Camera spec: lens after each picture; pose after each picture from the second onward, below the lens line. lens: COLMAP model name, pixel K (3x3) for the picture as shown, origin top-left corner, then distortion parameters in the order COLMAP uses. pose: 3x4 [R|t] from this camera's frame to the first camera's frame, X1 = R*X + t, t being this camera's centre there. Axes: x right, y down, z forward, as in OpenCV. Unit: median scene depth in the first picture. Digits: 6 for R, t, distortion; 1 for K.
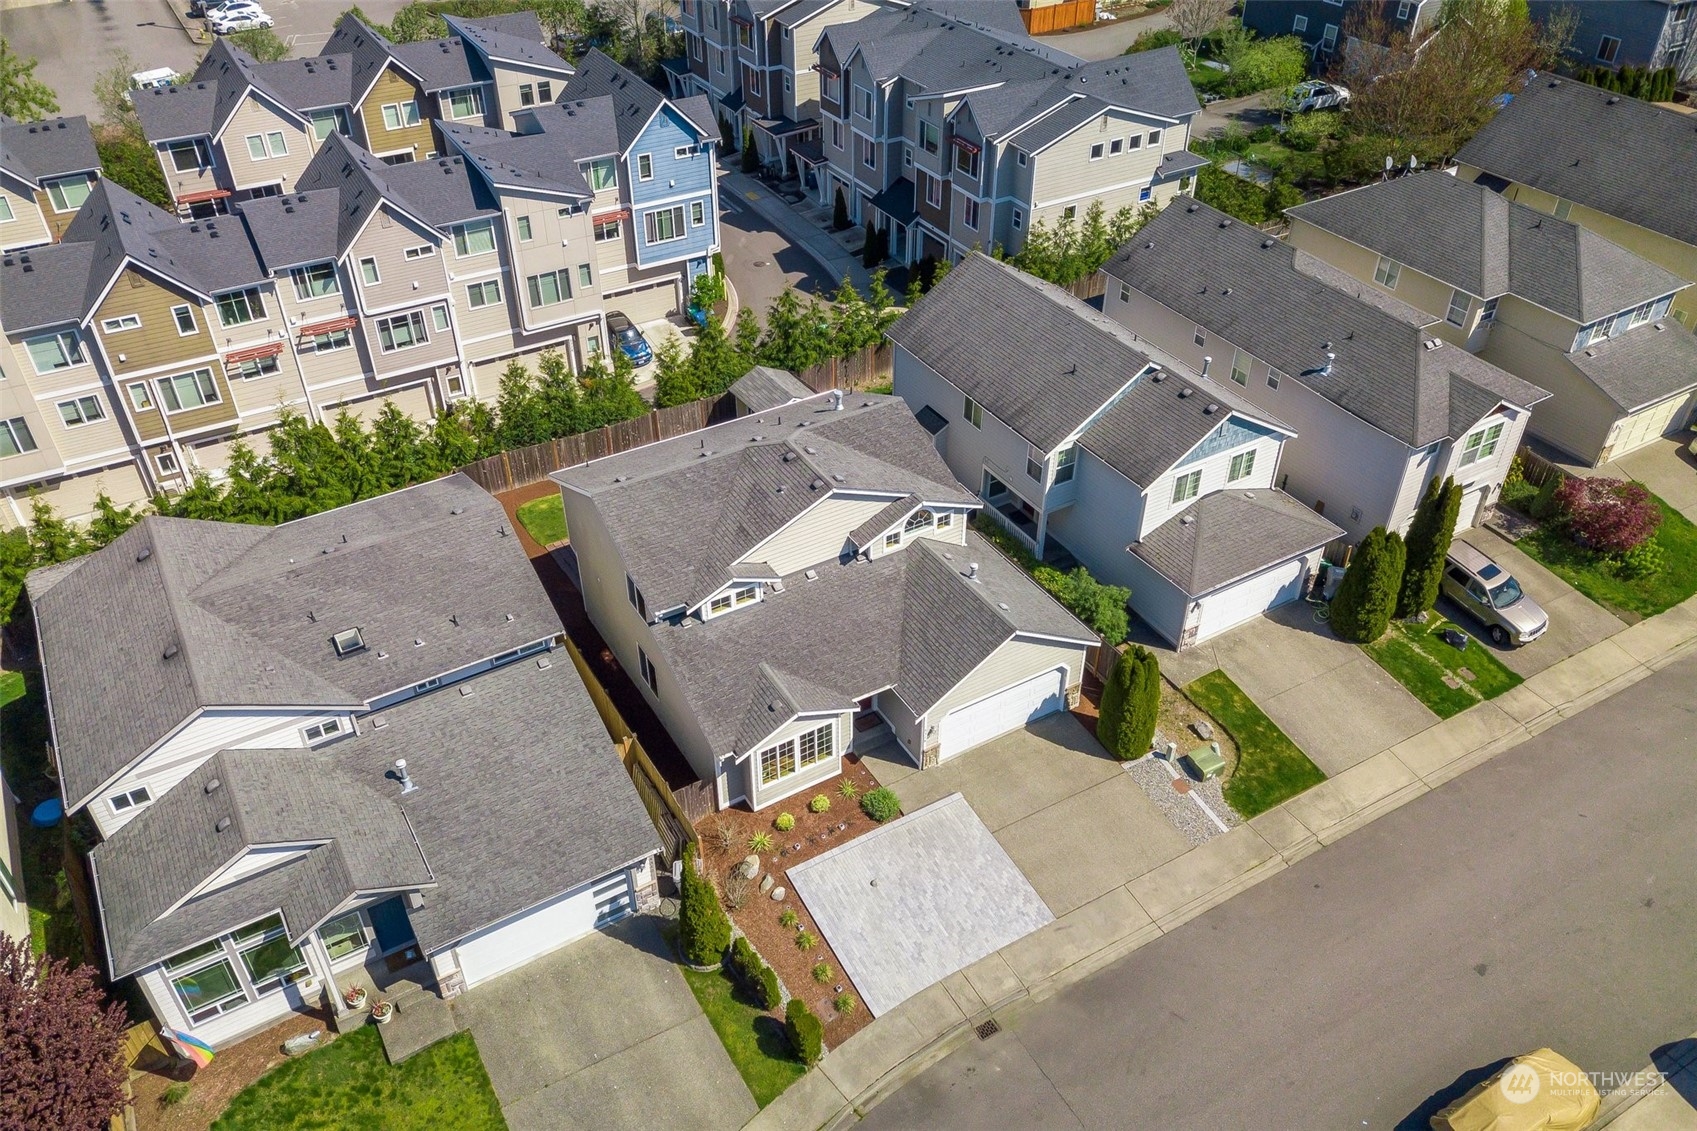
lens RADIAL K [[1295.9, 0, 832.5], [0, 1295.9, 574.7], [0, 0, 1]] dist [0.049520, -0.028919]
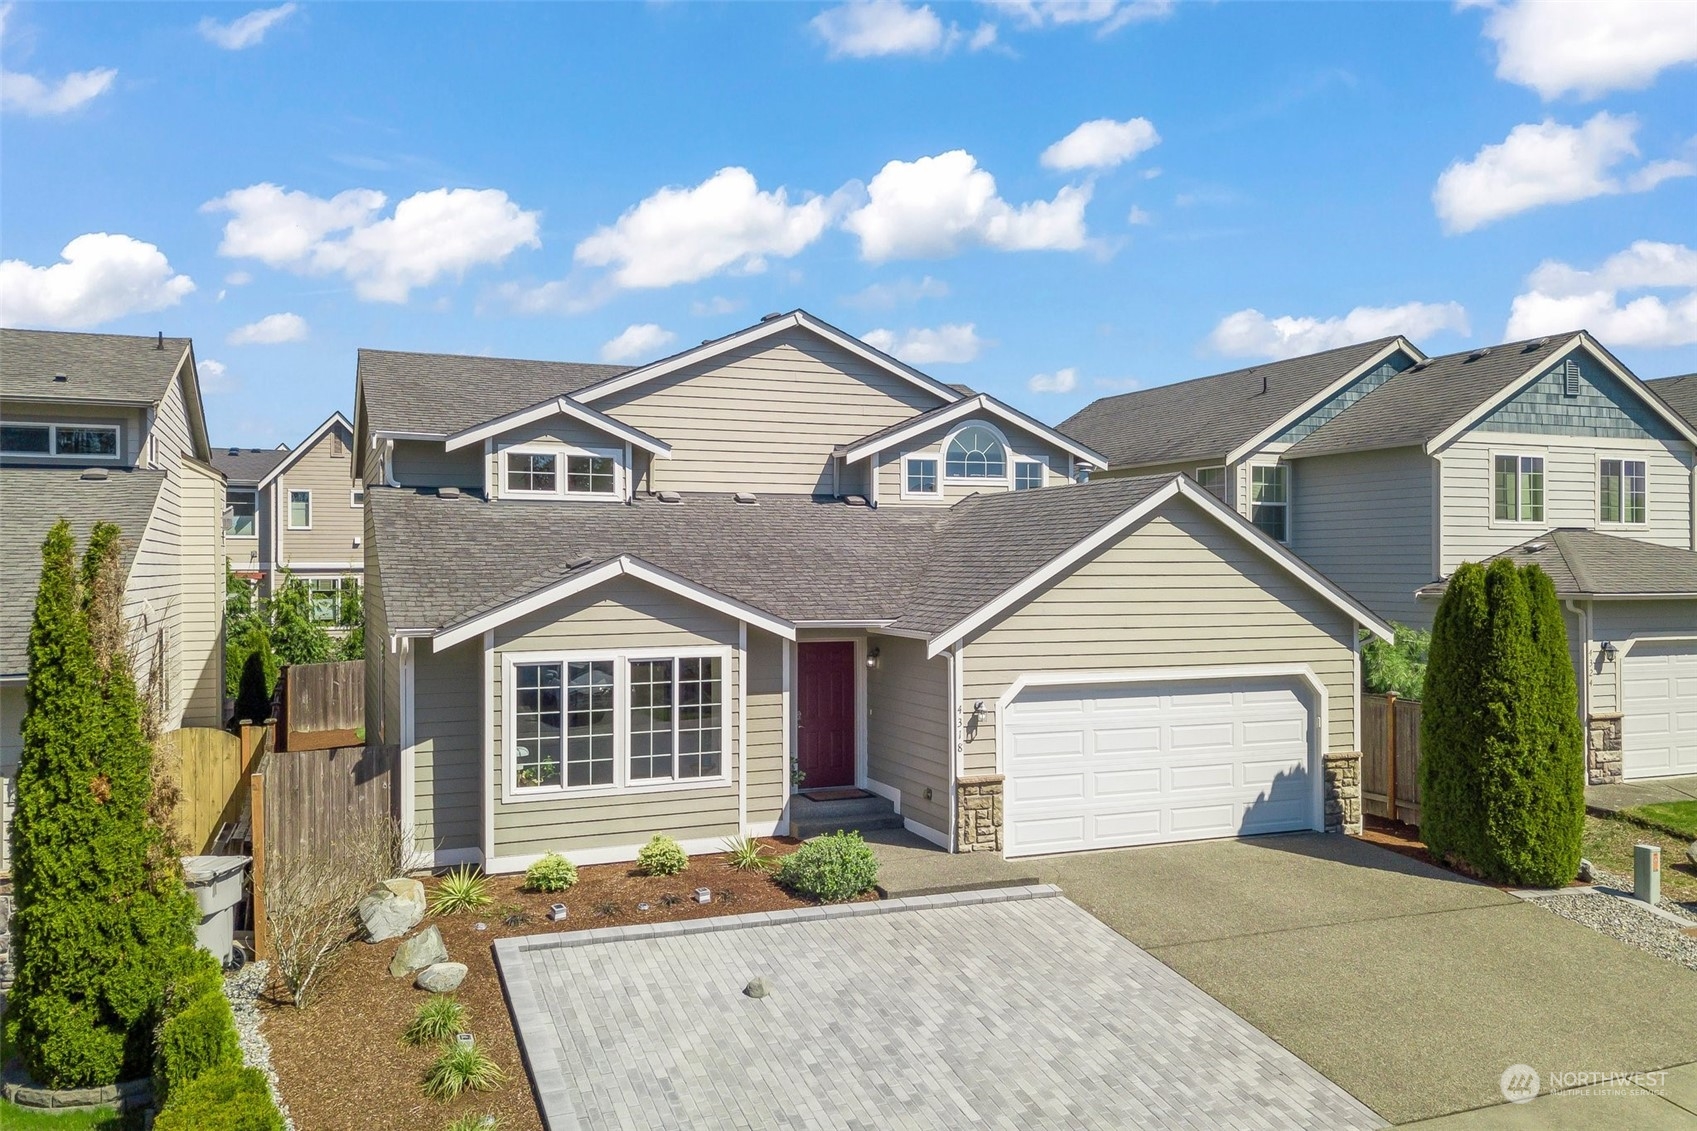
lens RADIAL K [[1295.9, 0, 834.5], [0, 1295.9, 569.9], [0, 0, 1]] dist [0.049520, -0.028919]
pose [[0.989714, 0.000404, -0.143058, 0.089809], [-0.087927, 0.790538, -0.606068, 0.325212], [0.112848, 0.612412, 0.782443, 0.654819]]
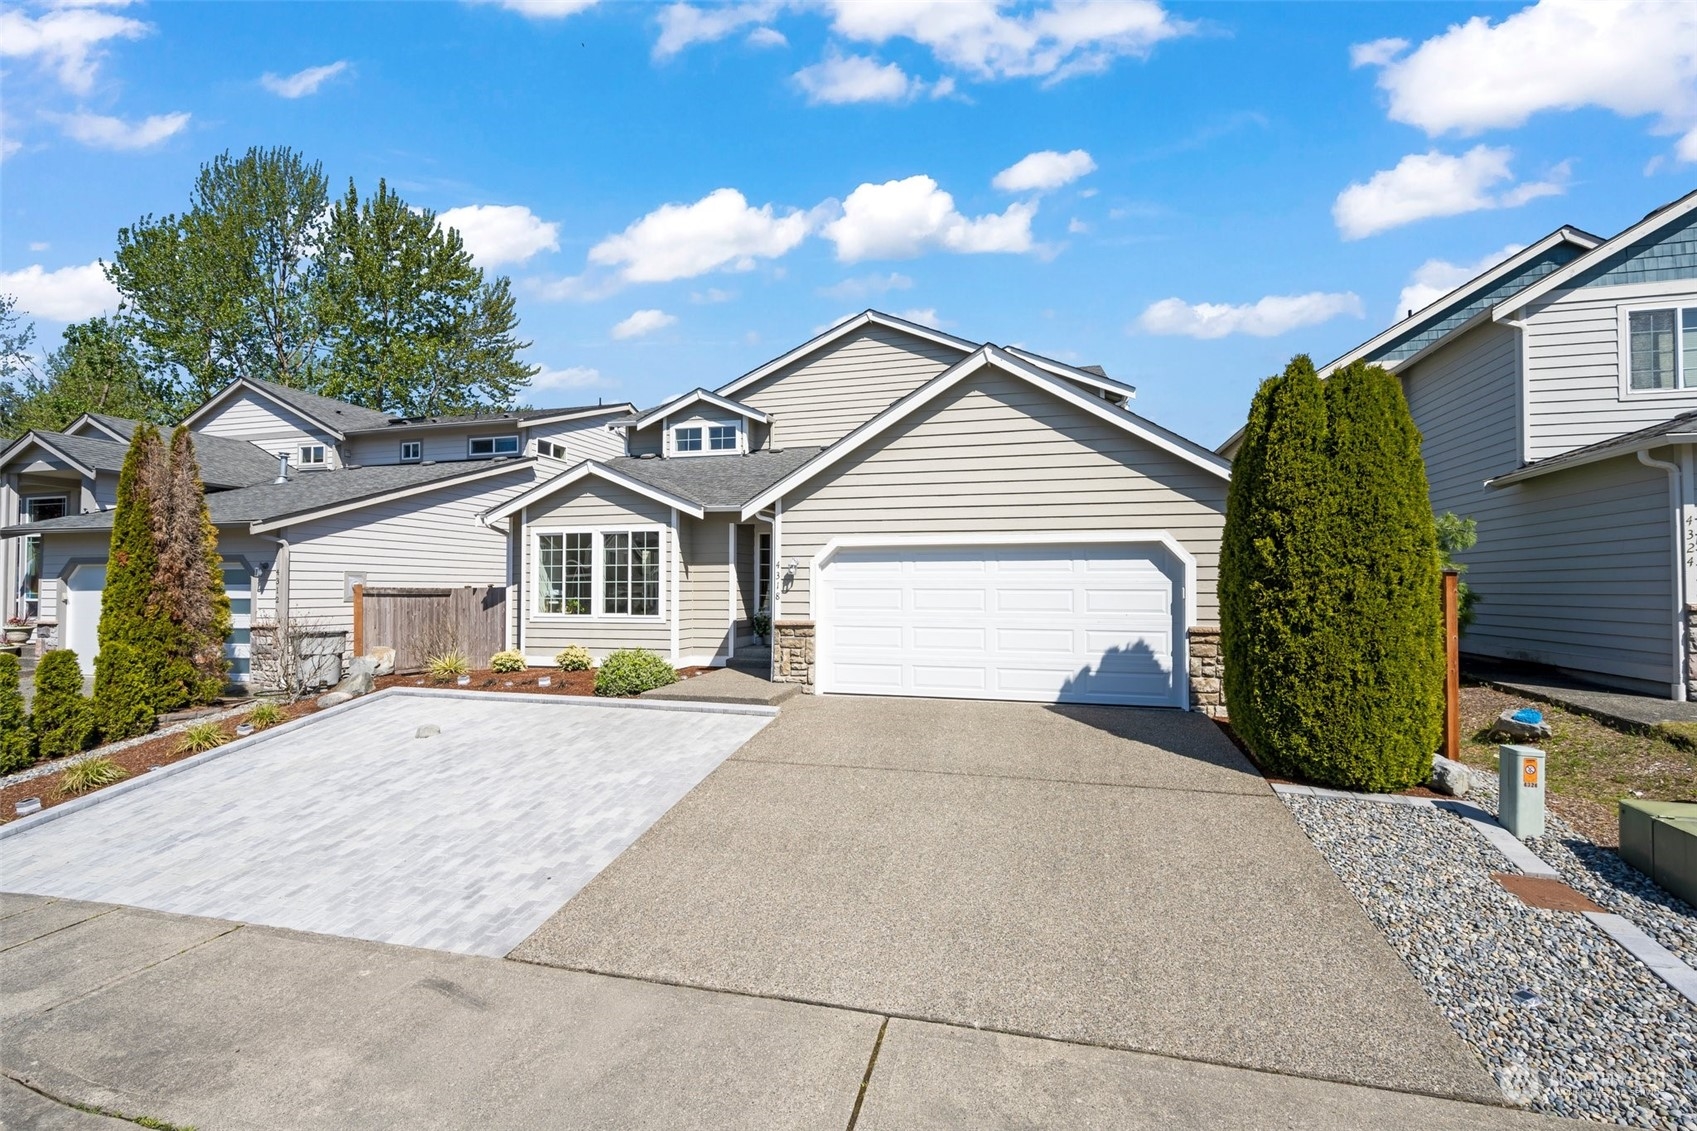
lens RADIAL K [[716.6, 0, 864.5], [0, 716.6, 579.0], [0, 0, 1]] dist [-0.000107, 0.000421]
pose [[0.709274, -0.007453, -0.704894, 0.277367], [-0.435633, 0.781518, -0.446603, 0.225796], [0.554215, 0.623839, 0.551064, 0.866597]]
